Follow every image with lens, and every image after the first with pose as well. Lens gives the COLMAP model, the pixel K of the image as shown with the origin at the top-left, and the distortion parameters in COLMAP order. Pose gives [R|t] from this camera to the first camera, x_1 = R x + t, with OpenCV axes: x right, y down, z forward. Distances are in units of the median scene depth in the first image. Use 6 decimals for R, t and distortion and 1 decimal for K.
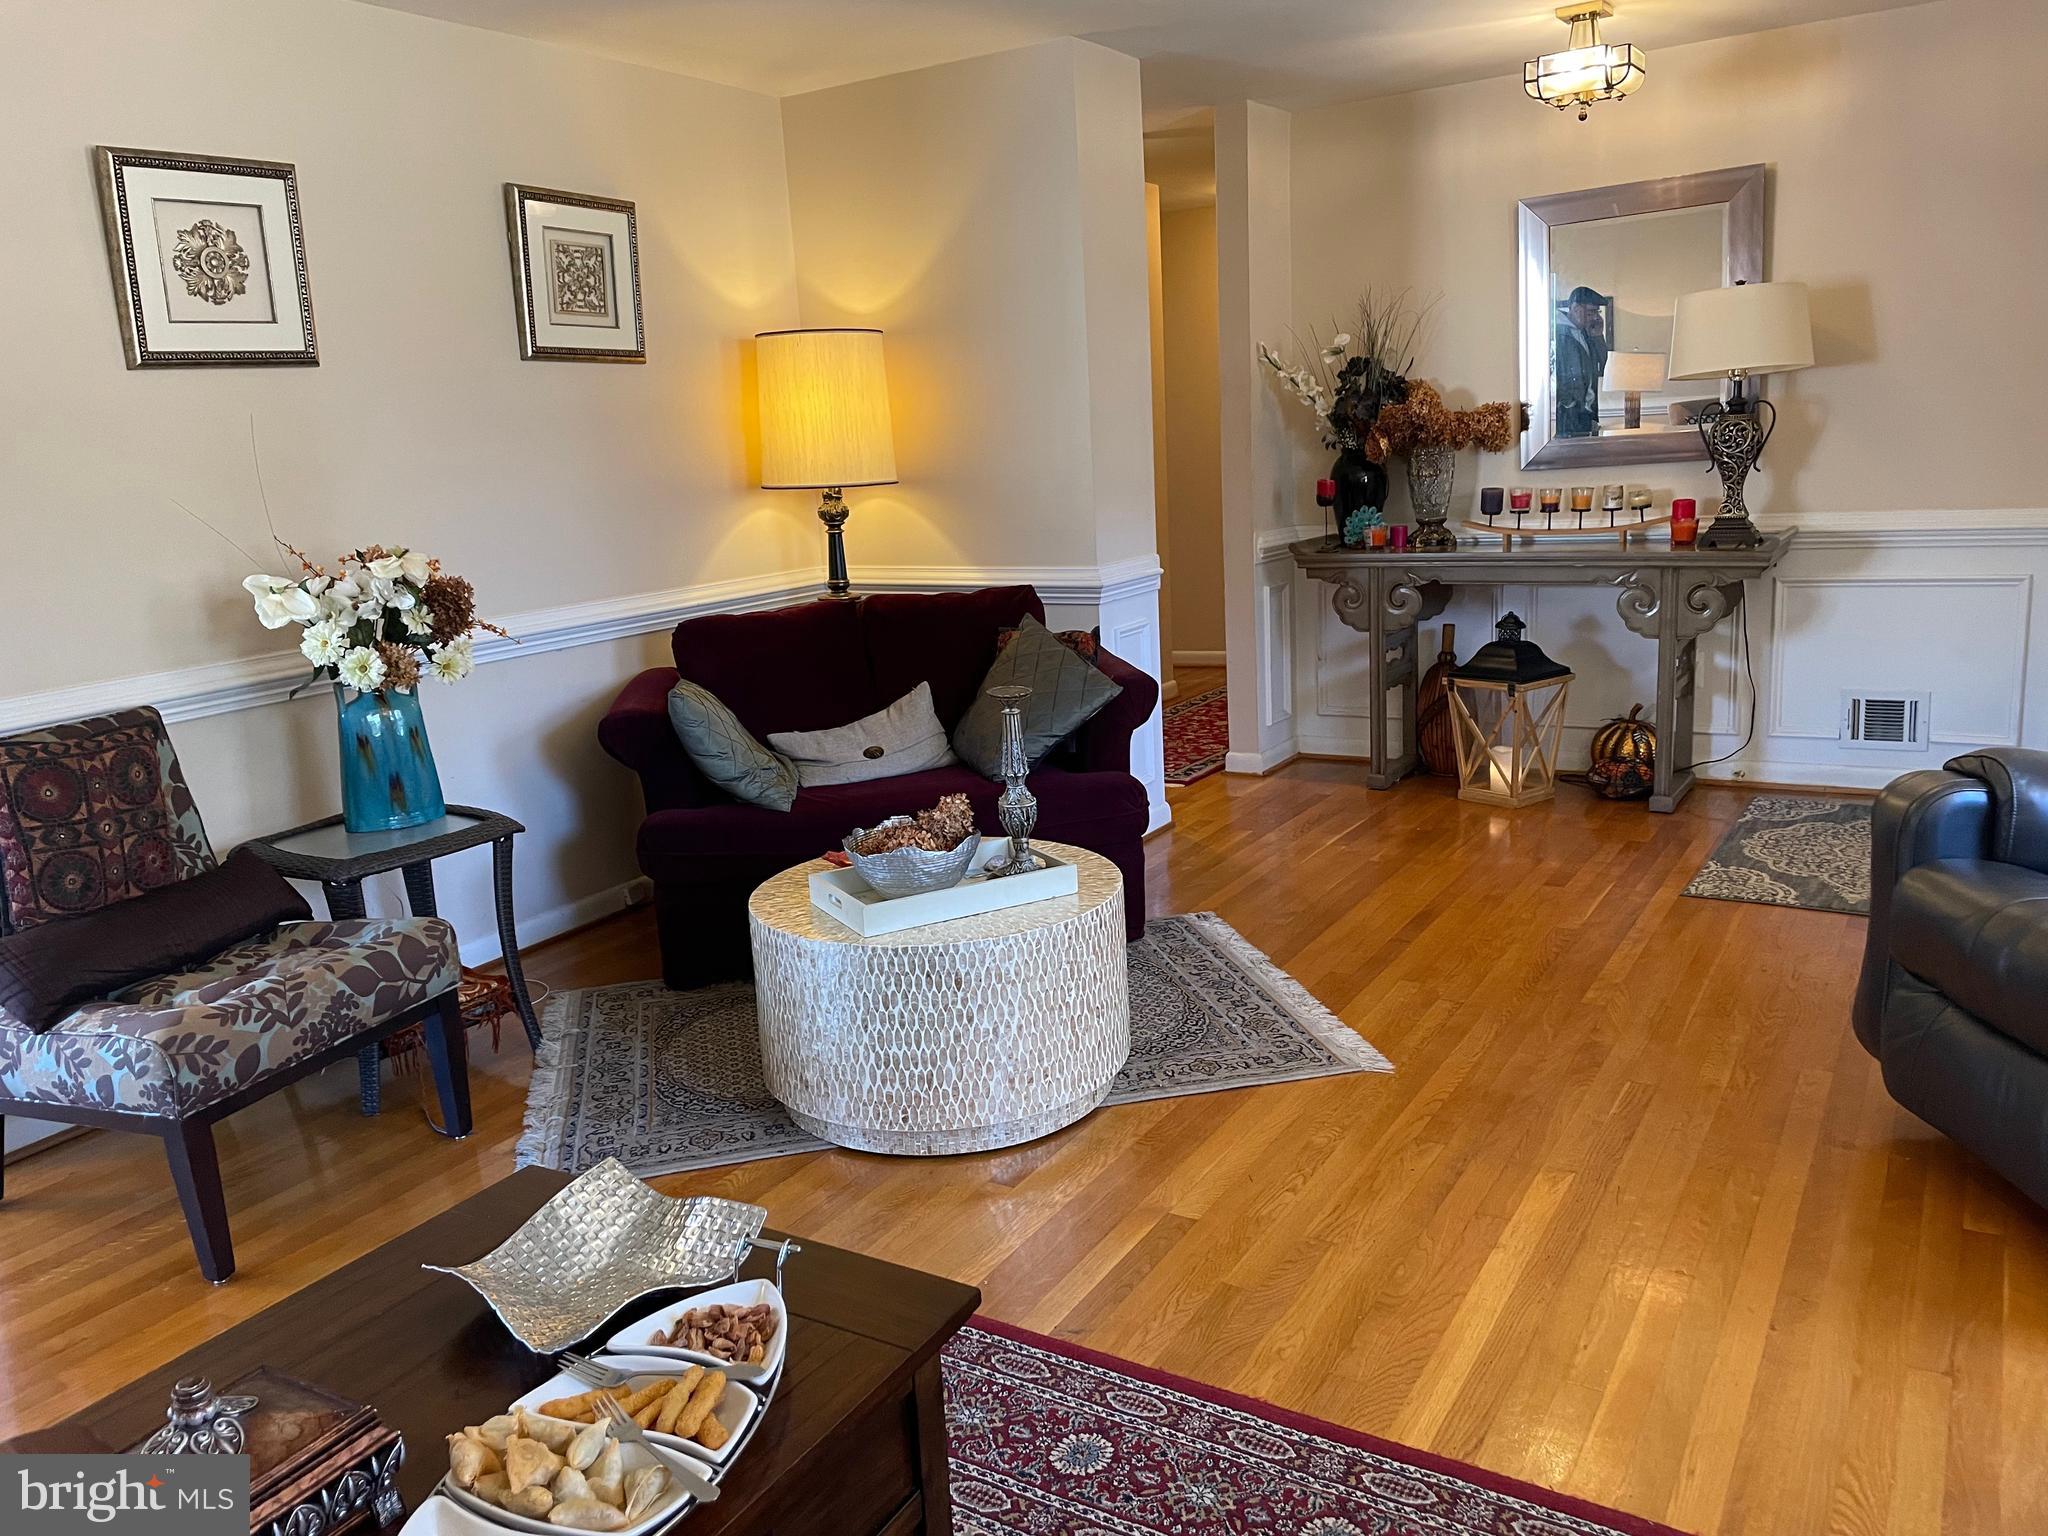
lens RADIAL K [[1553.2, 0, 1011.0], [0, 1553.2, 761.1], [0, 0, 1]] dist [0.080649, -0.101212]
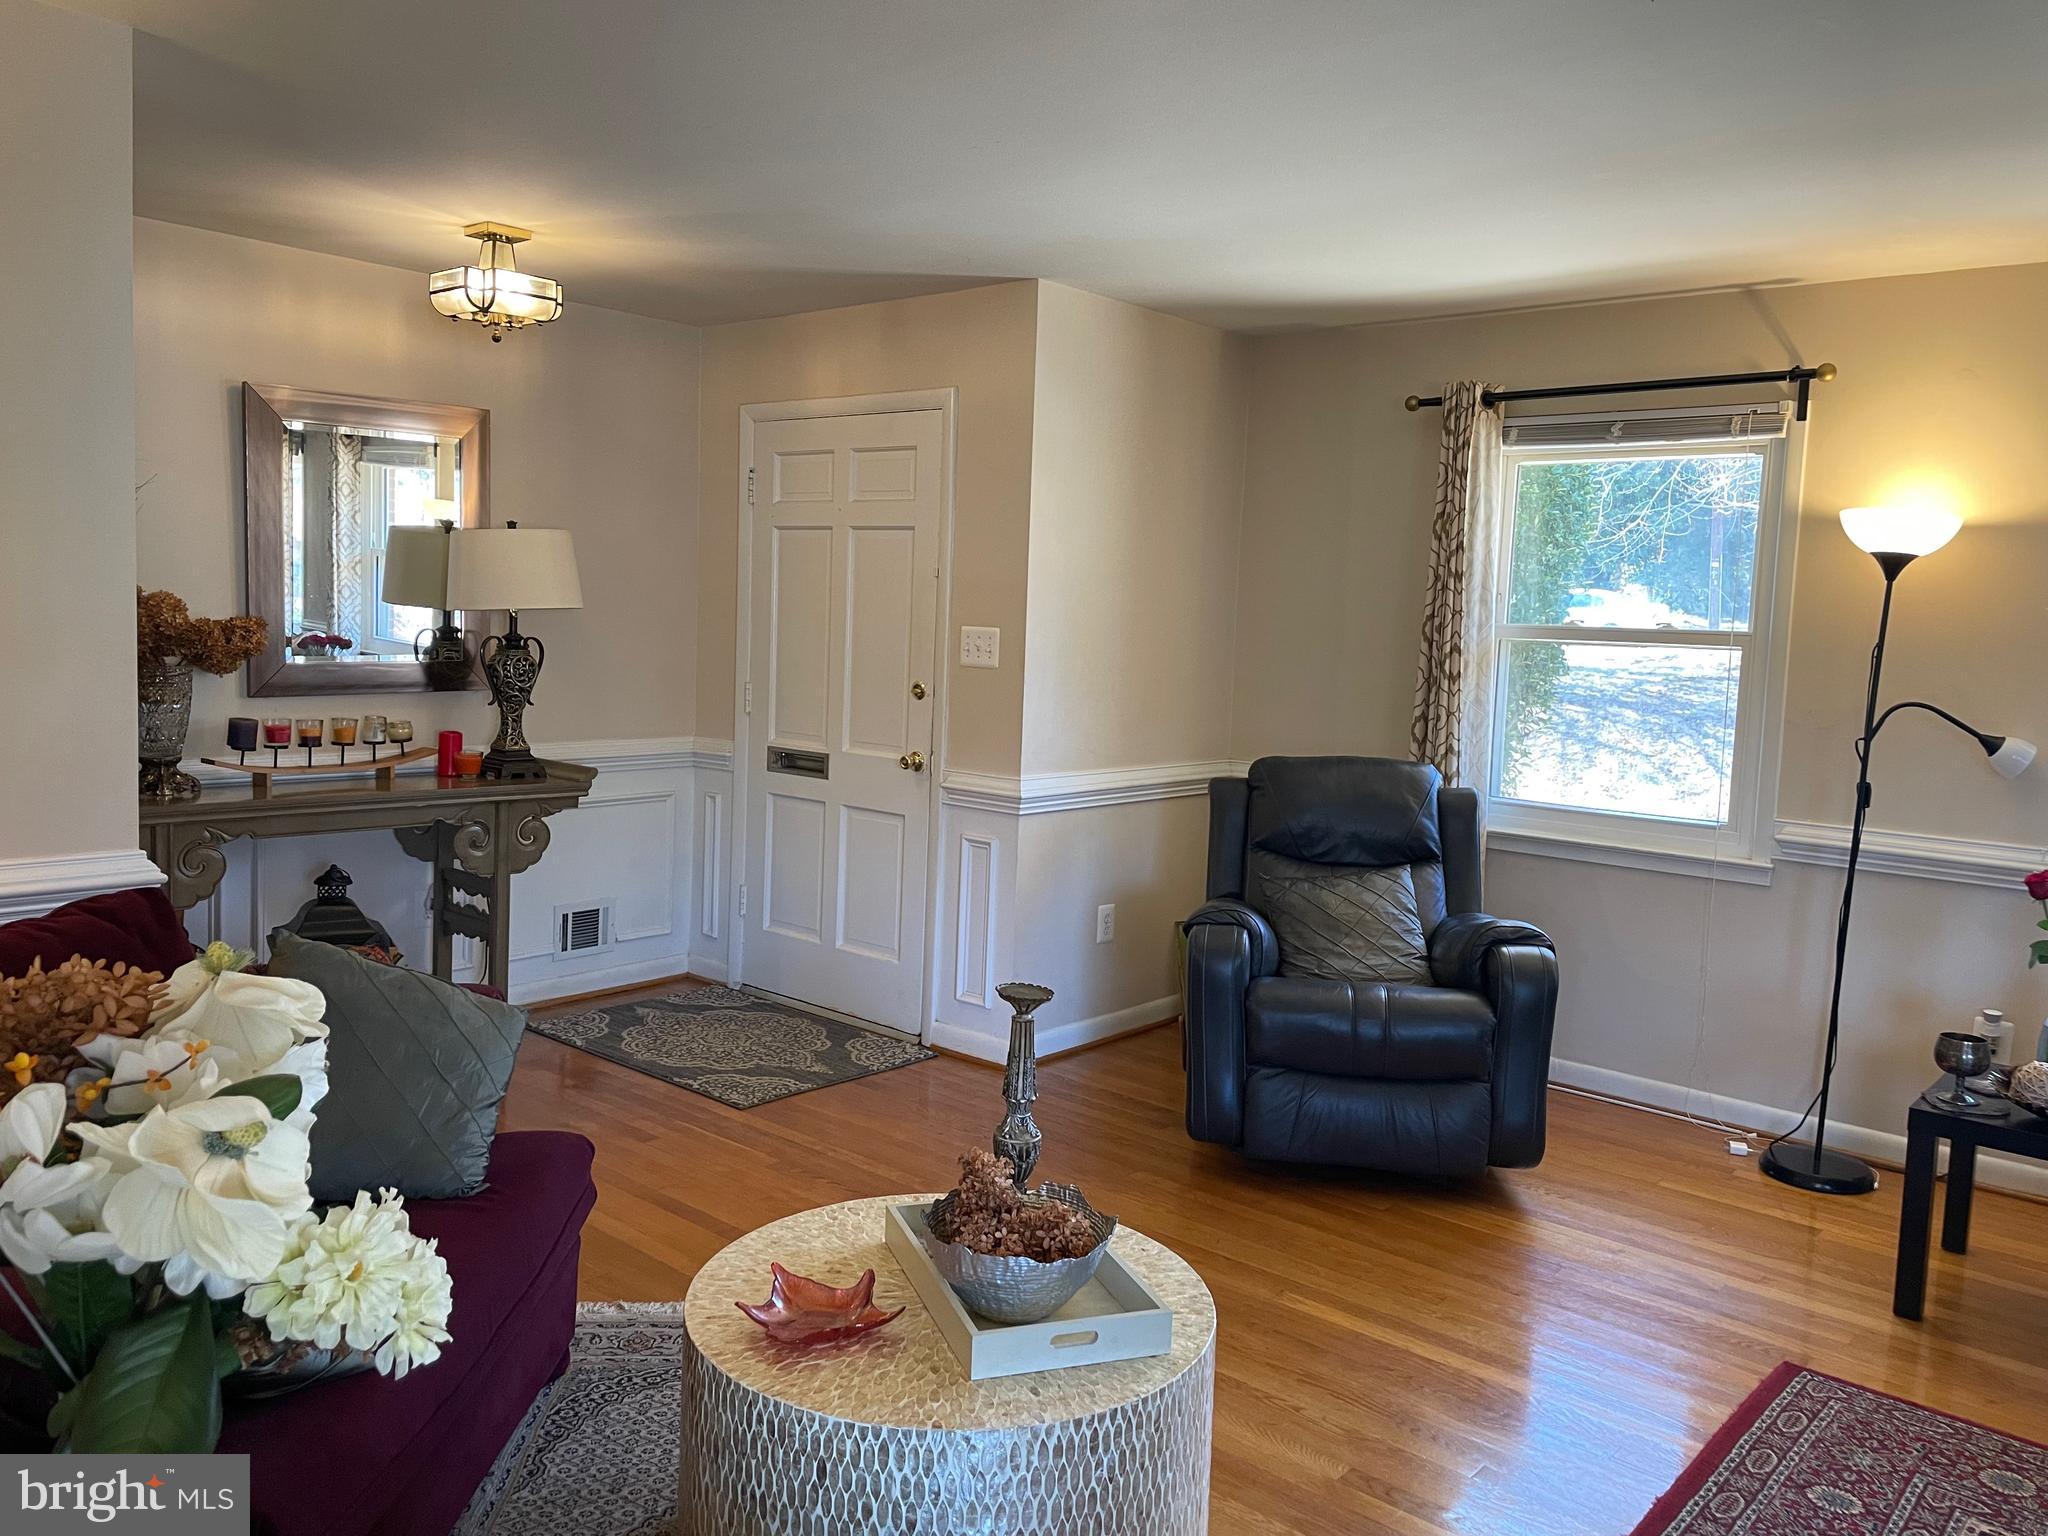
lens RADIAL K [[1553.2, 0, 1010.7], [0, 1553.2, 747.6], [0, 0, 1]] dist [0.080649, -0.101212]
pose [[0.149000, -0.020294, 0.988629, -0.487435], [0.160170, 0.987082, -0.003878, -0.102279], [-0.975779, 0.158927, 0.150326, 0.543854]]
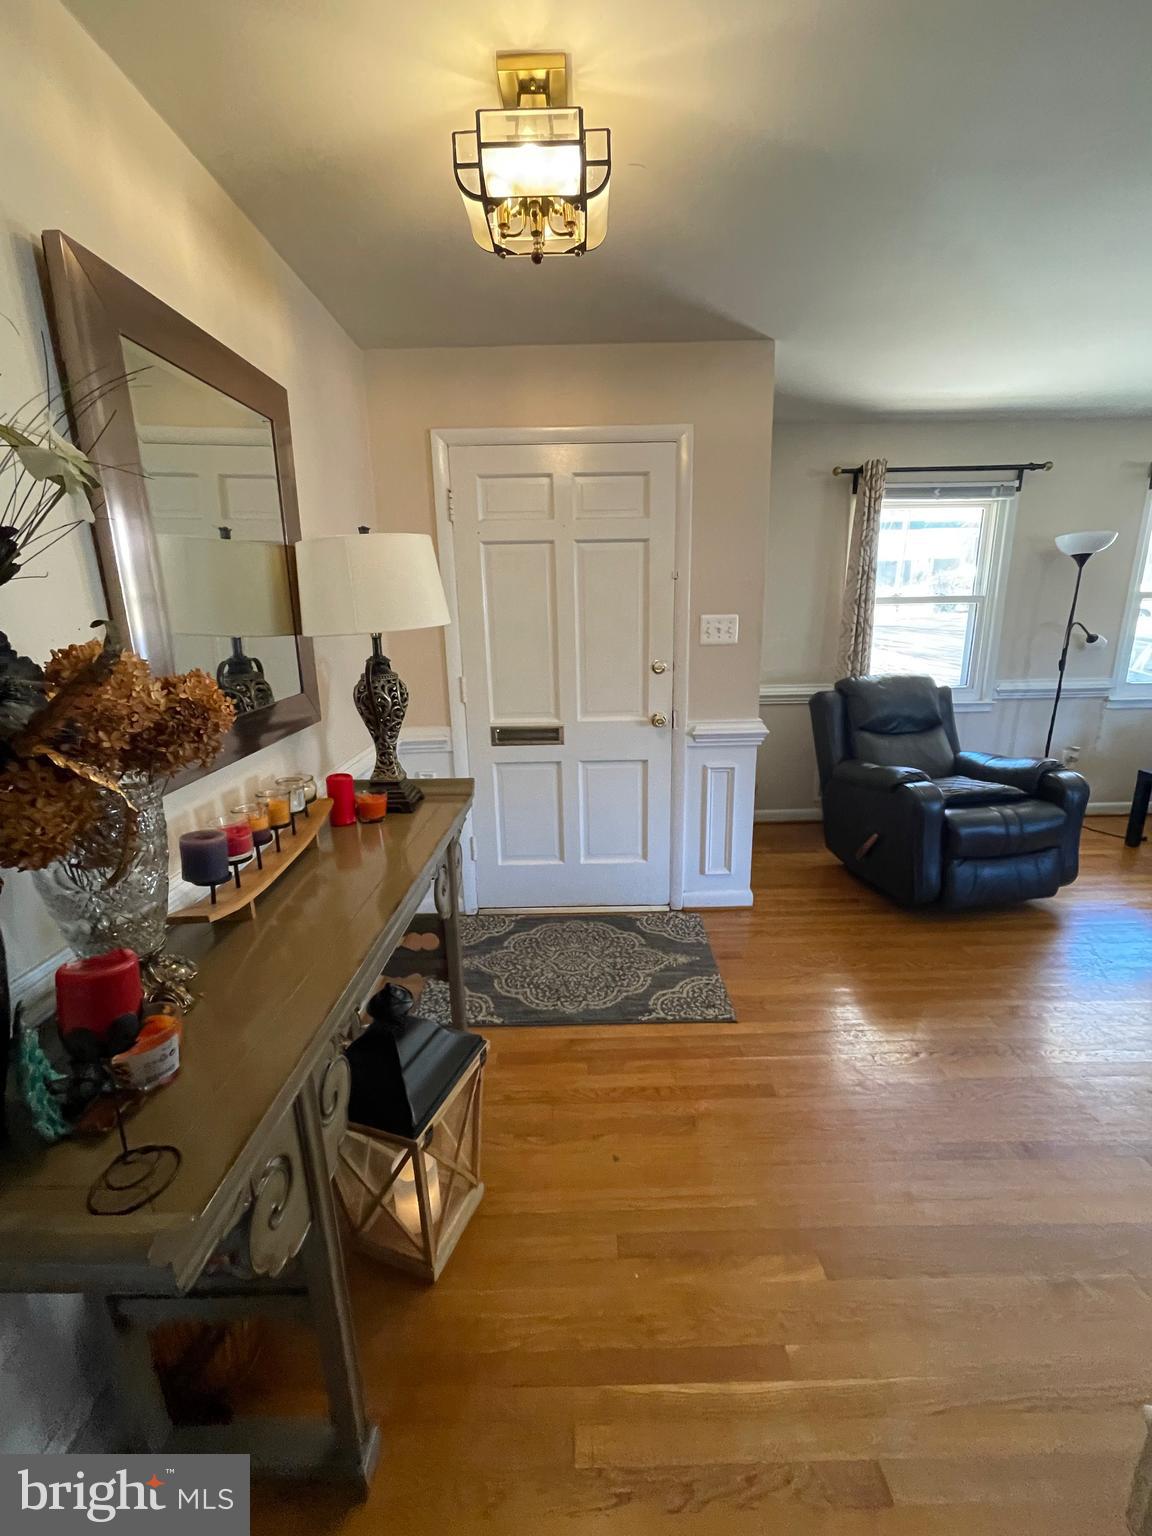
lens RADIAL K [[619.5, 0, 581.3], [0, 619.5, 765.3], [0, 0, 1]] dist [-0.002692, 0.000035]
pose [[-0.544831, -0.127524, 0.828793, 0.088178], [0.231127, 0.927246, 0.294611, -0.249002], [-0.806065, 0.352069, -0.475718, 1.094997]]
